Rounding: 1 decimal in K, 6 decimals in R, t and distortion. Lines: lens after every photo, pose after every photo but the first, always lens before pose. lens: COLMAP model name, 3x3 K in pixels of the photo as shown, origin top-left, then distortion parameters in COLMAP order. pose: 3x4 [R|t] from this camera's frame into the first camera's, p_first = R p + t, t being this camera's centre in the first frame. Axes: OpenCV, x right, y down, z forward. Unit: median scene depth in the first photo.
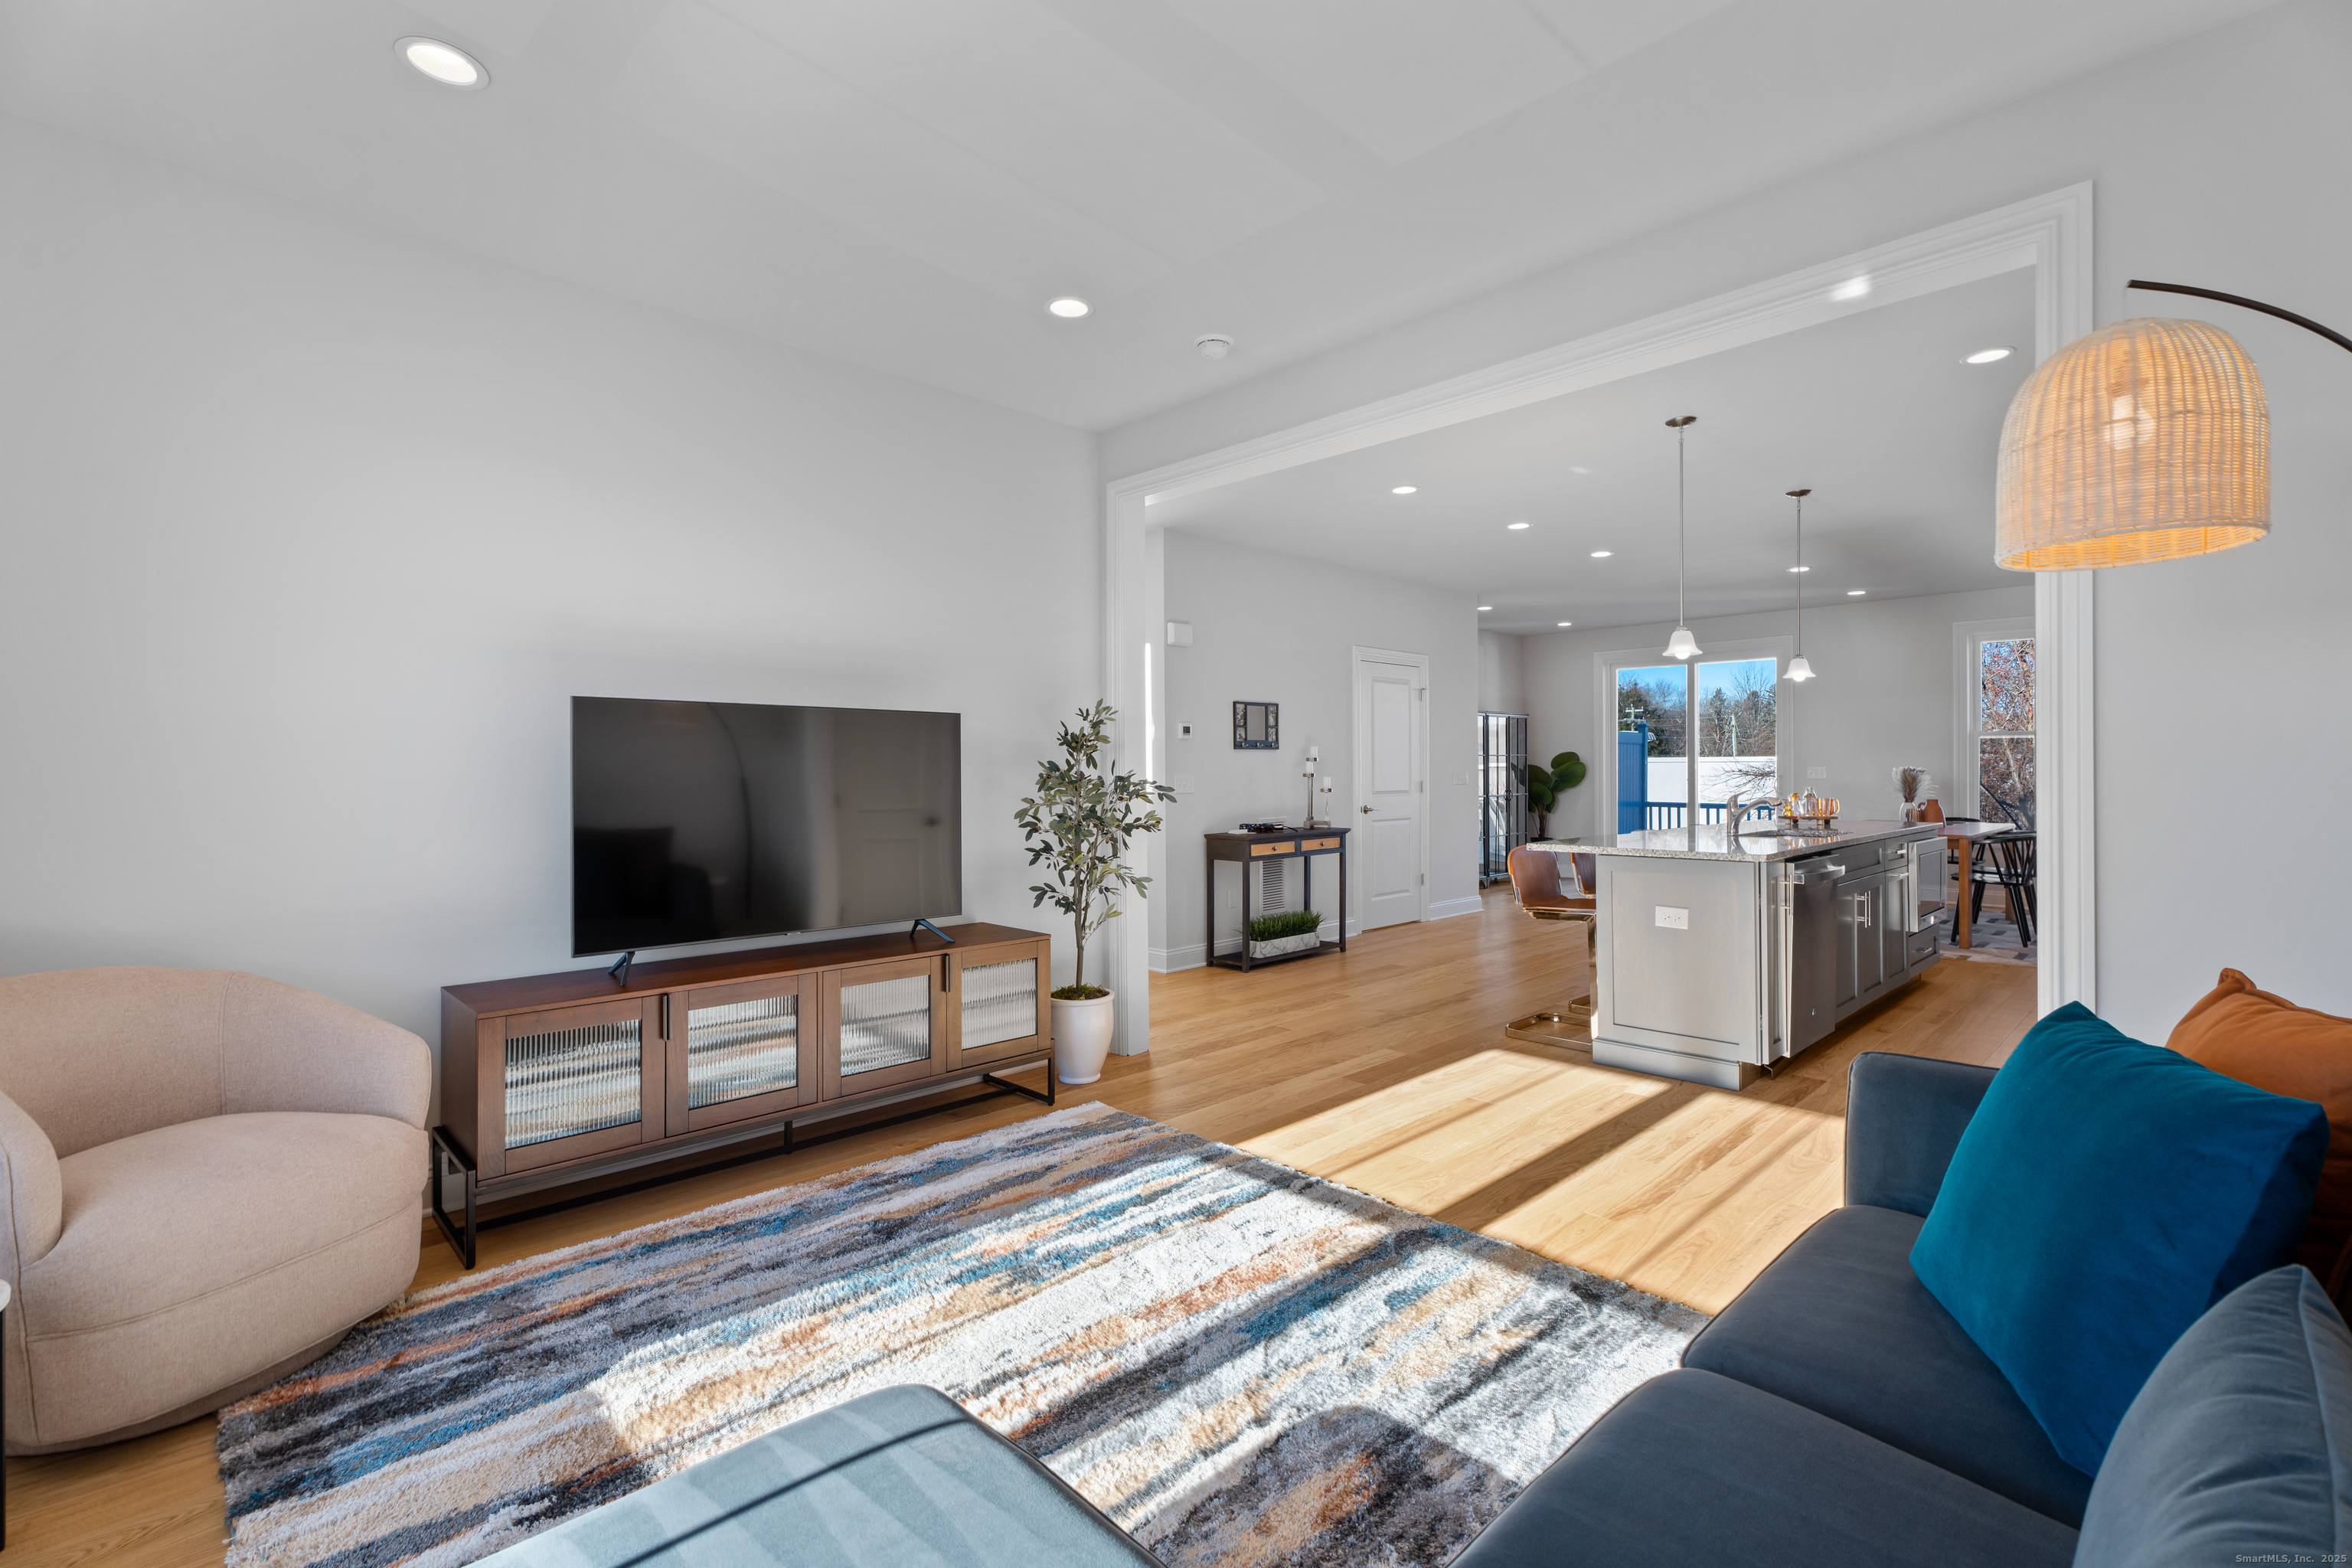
lens RADIAL K [[1047.3, 0, 1177.8], [0, 1047.3, 777.7], [0, 0, 1]] dist [0.004726, -0.002110]
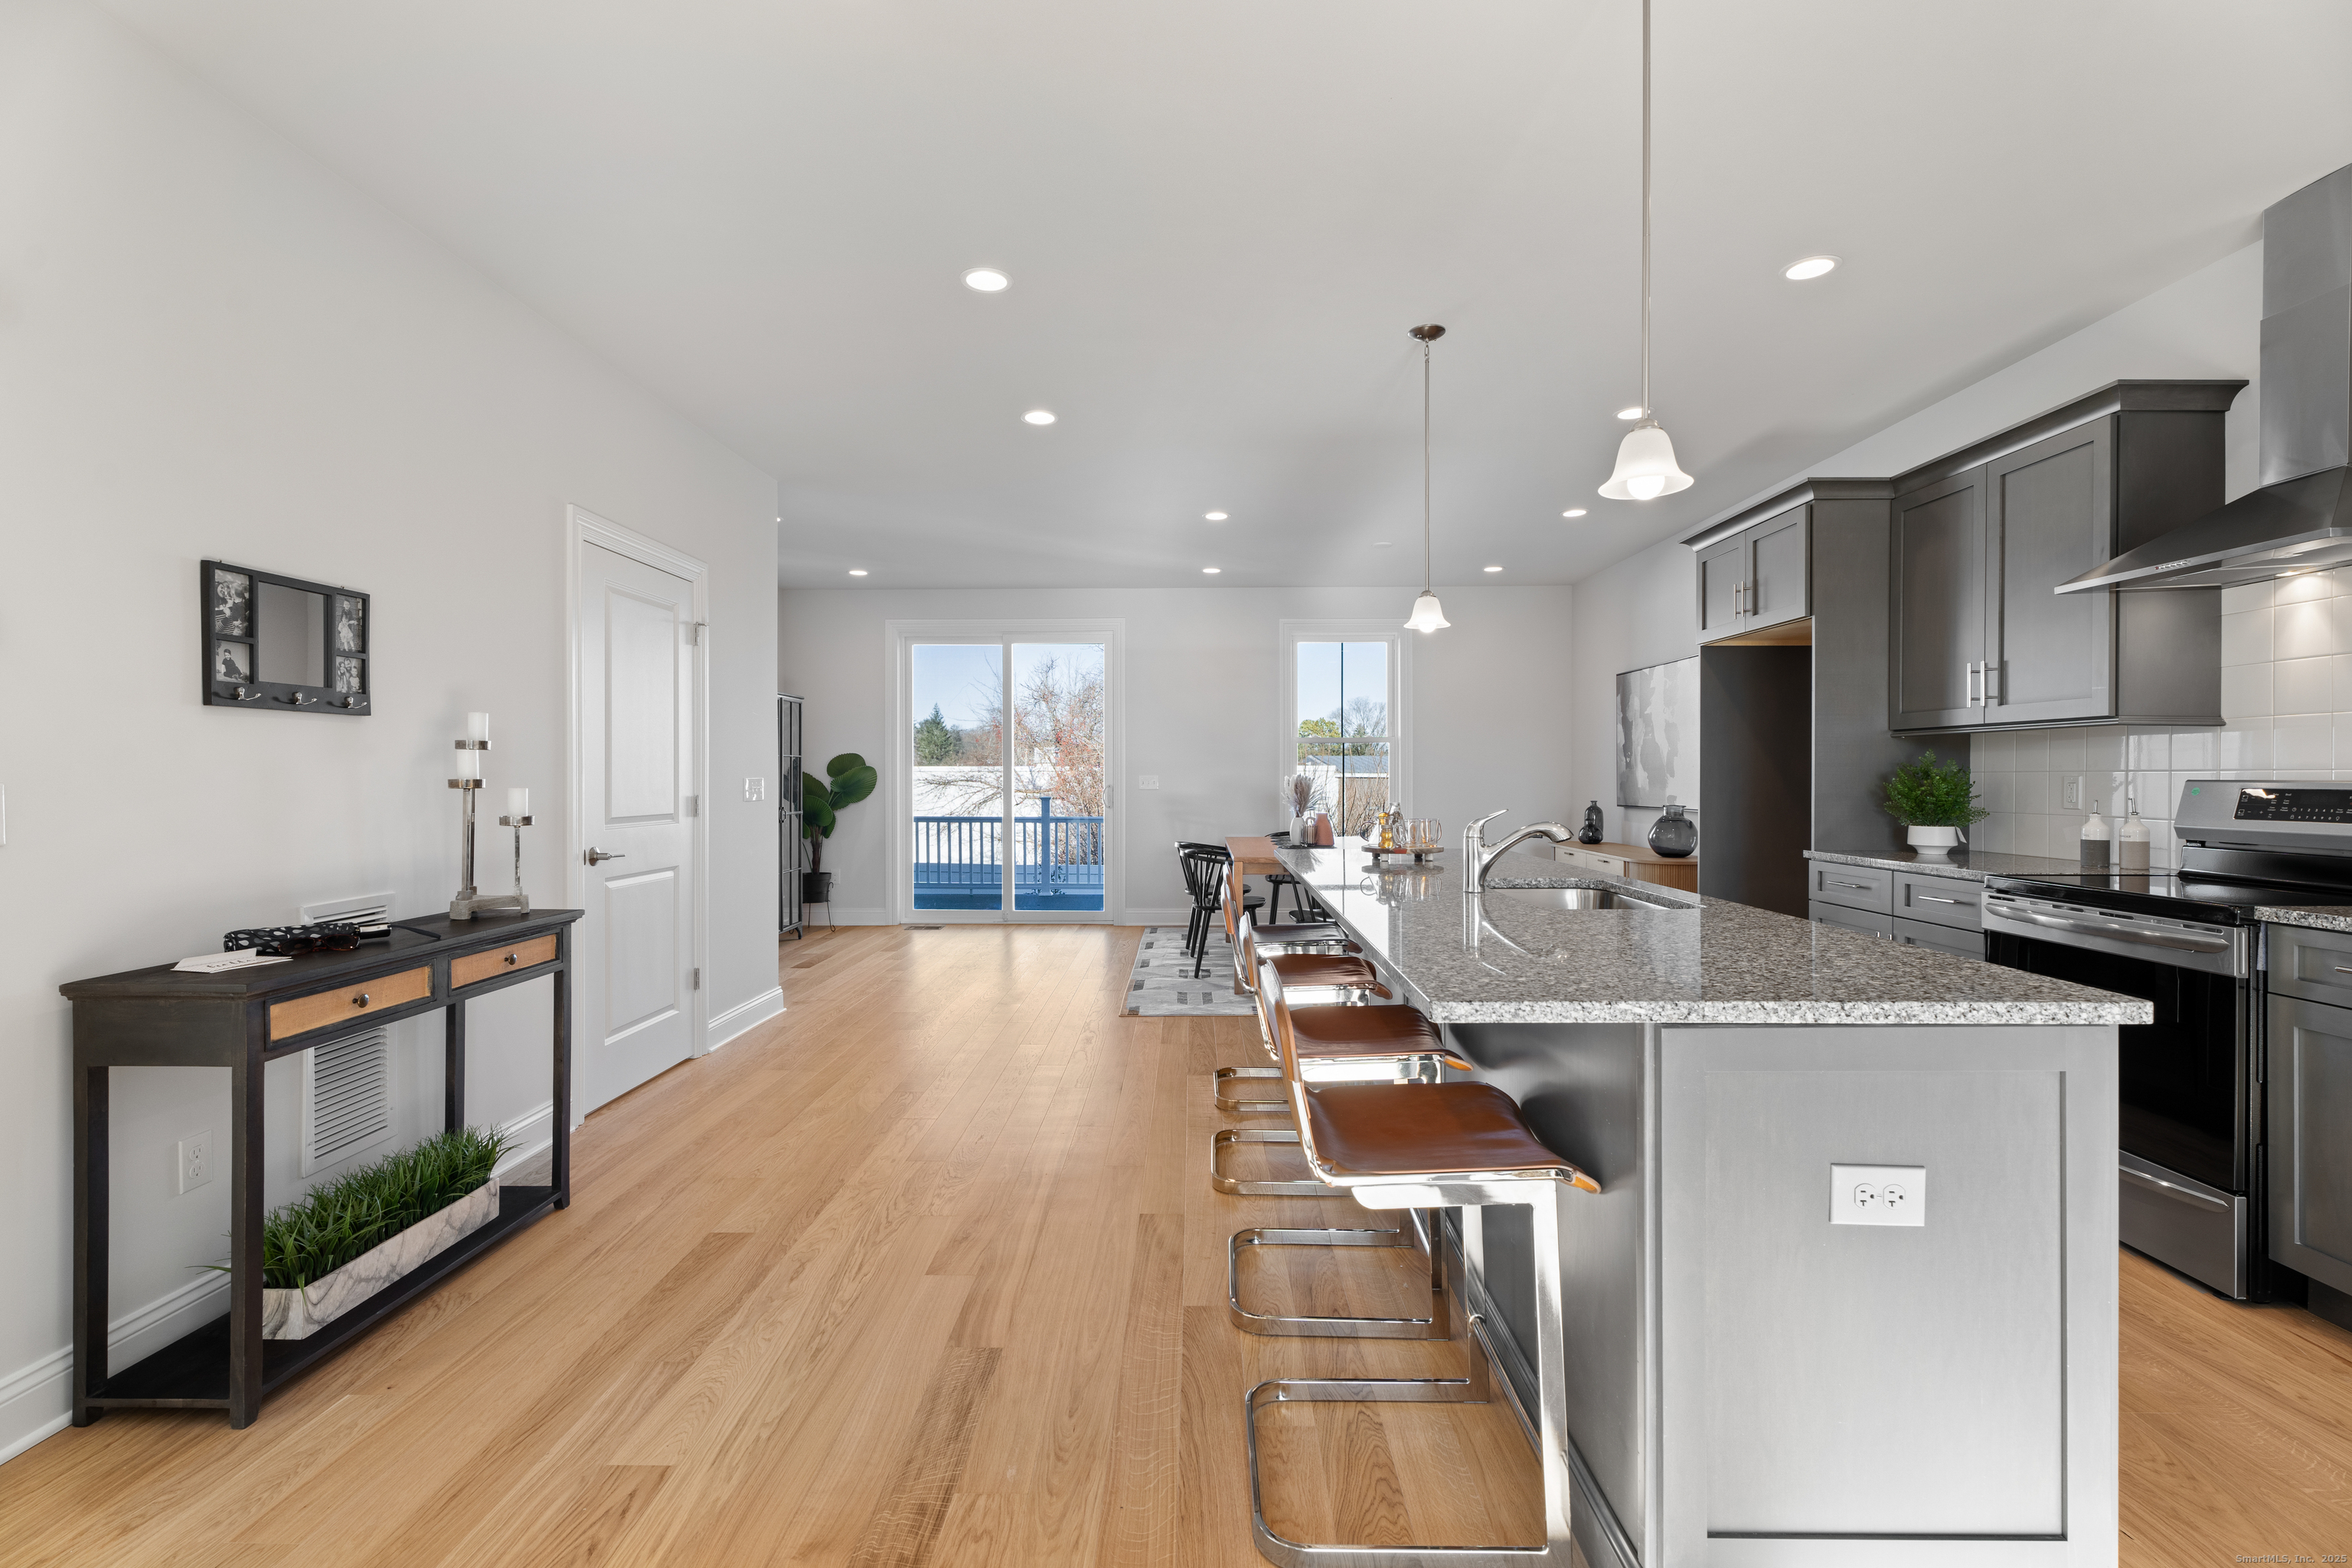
lens RADIAL K [[1047.3, 0, 1176.9], [0, 1047.3, 773.4], [0, 0, 1]] dist [0.004726, -0.002110]
pose [[0.712393, 0.006953, 0.701746, 0.038924], [0.002204, 0.999924, -0.012144, -0.001150], [-0.701777, 0.010198, 0.712324, 0.533968]]
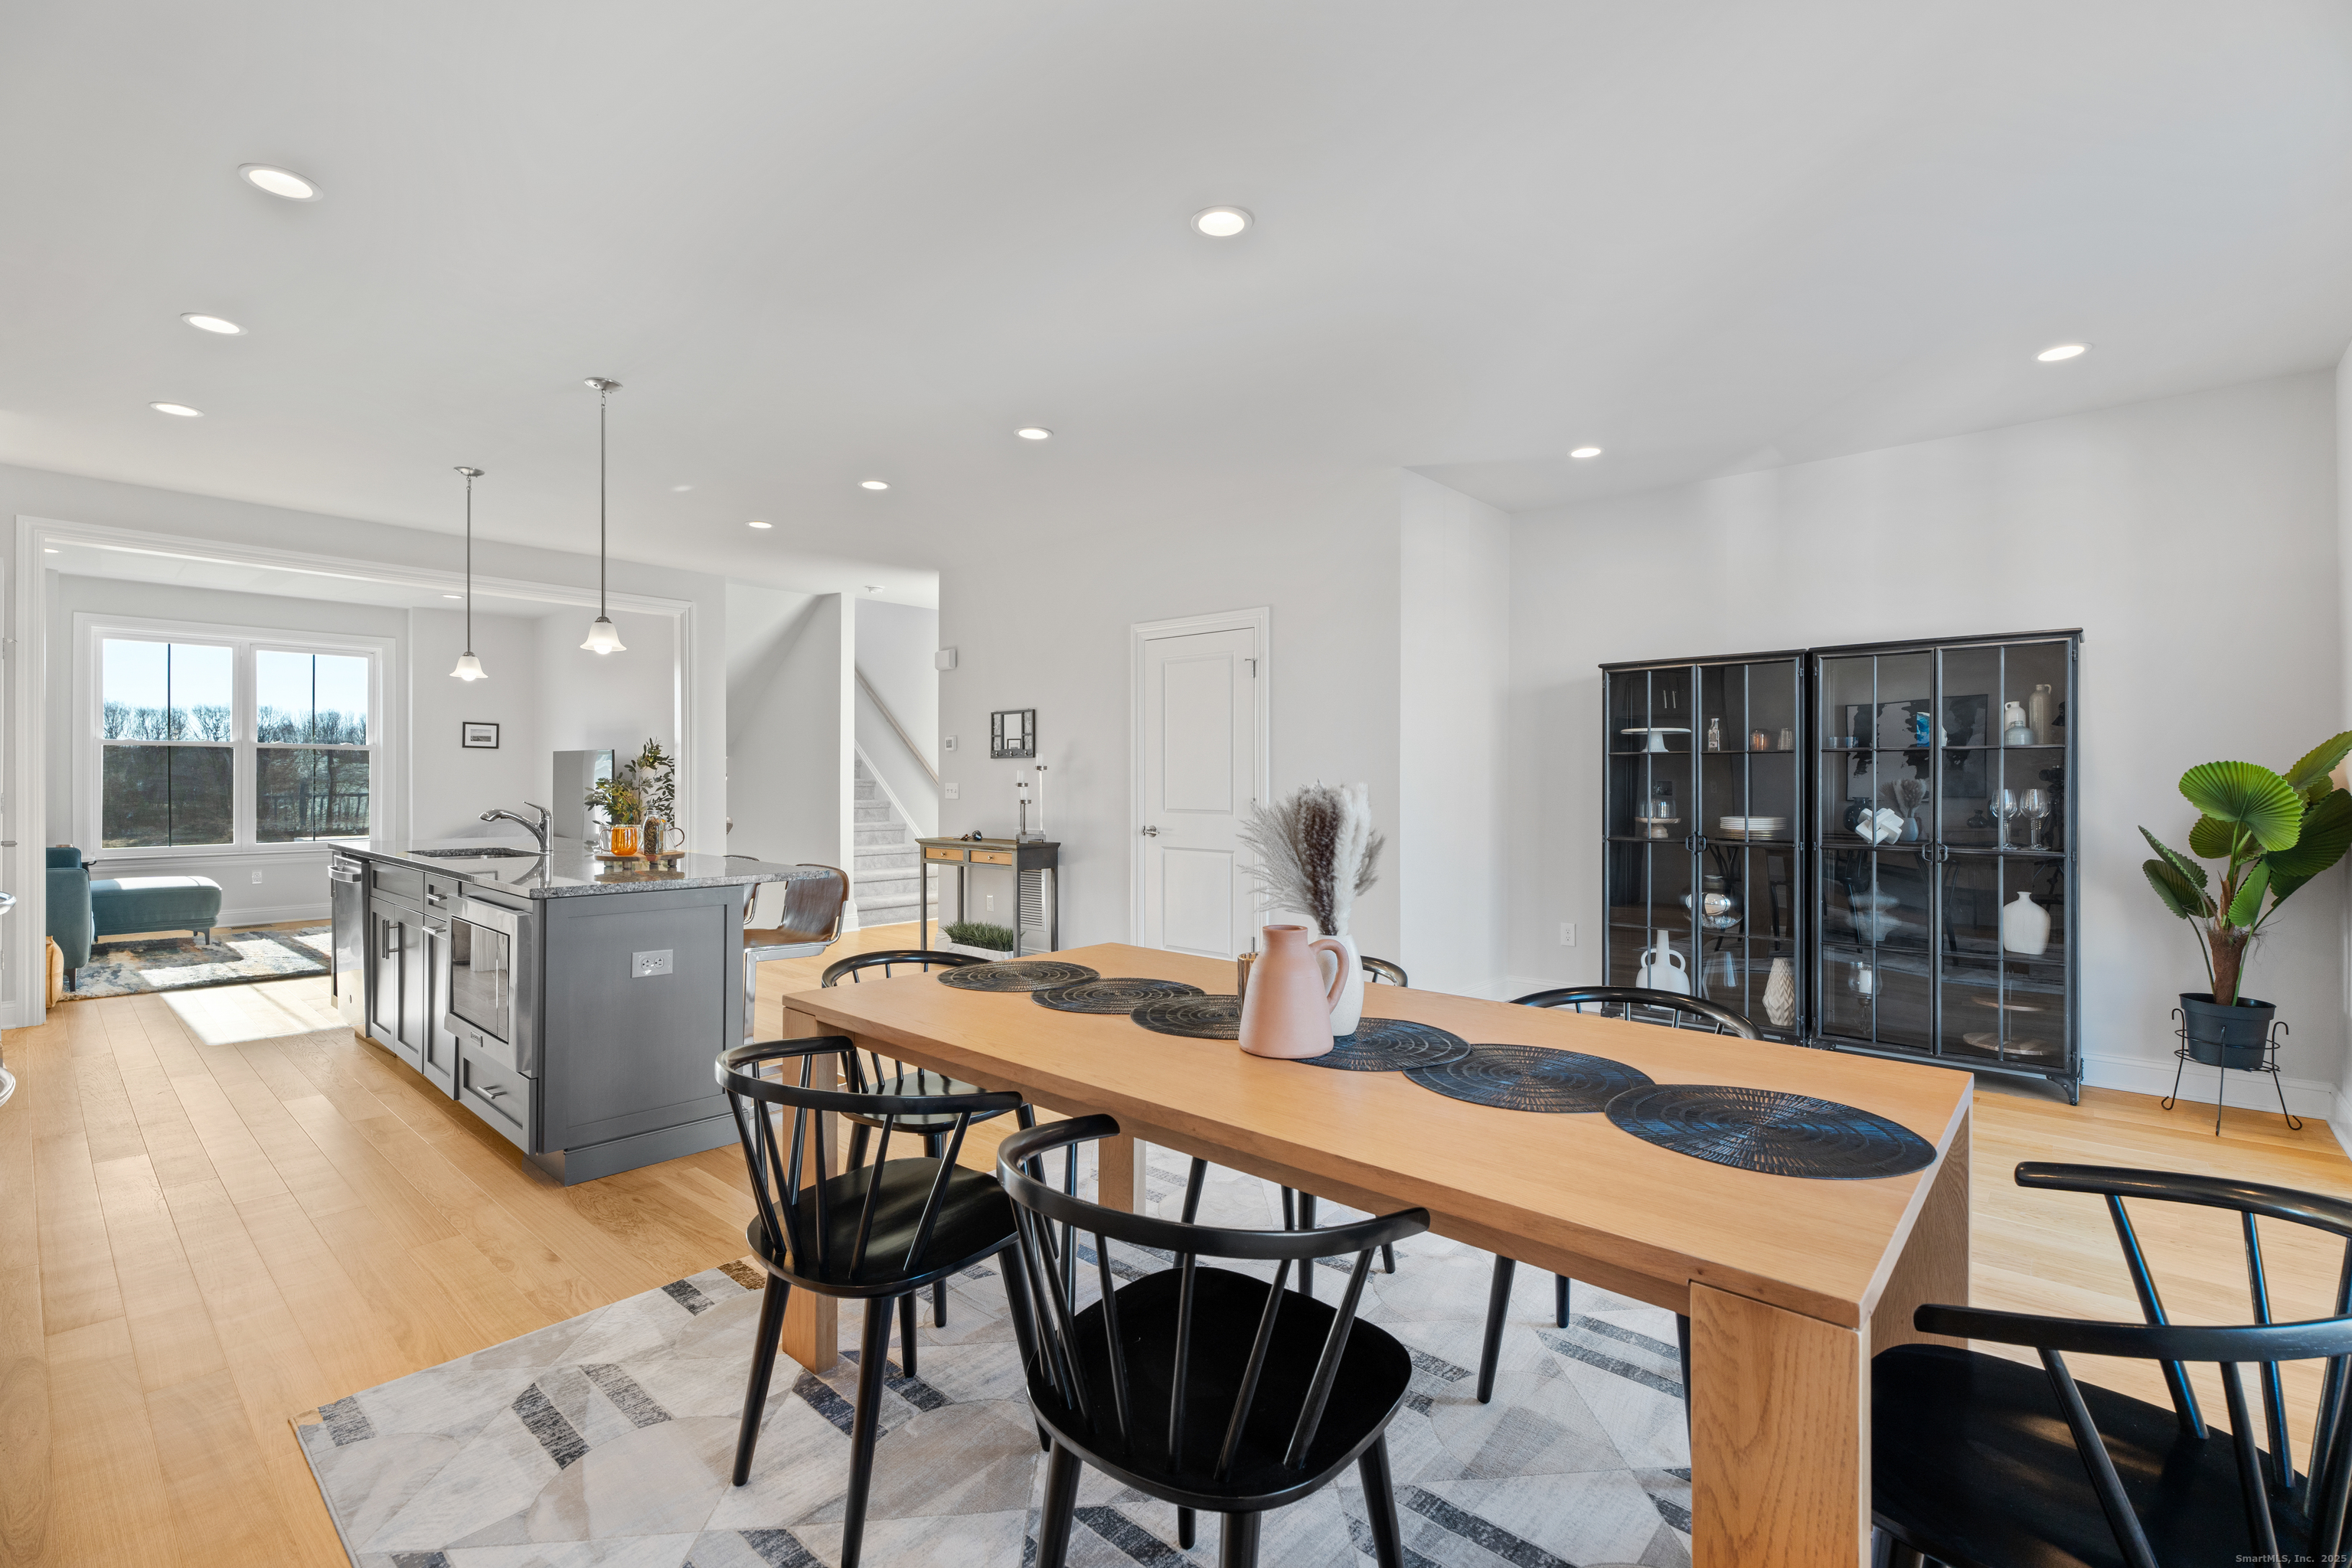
lens RADIAL K [[1047.3, 0, 1189.6], [0, 1047.3, 783.6], [0, 0, 1]] dist [0.004726, -0.002110]
pose [[0.071982, 0.009691, -0.997359, 1.073406], [-0.010400, 0.999906, 0.008965, -0.013620], [0.997352, 0.009728, 0.072076, 1.088264]]
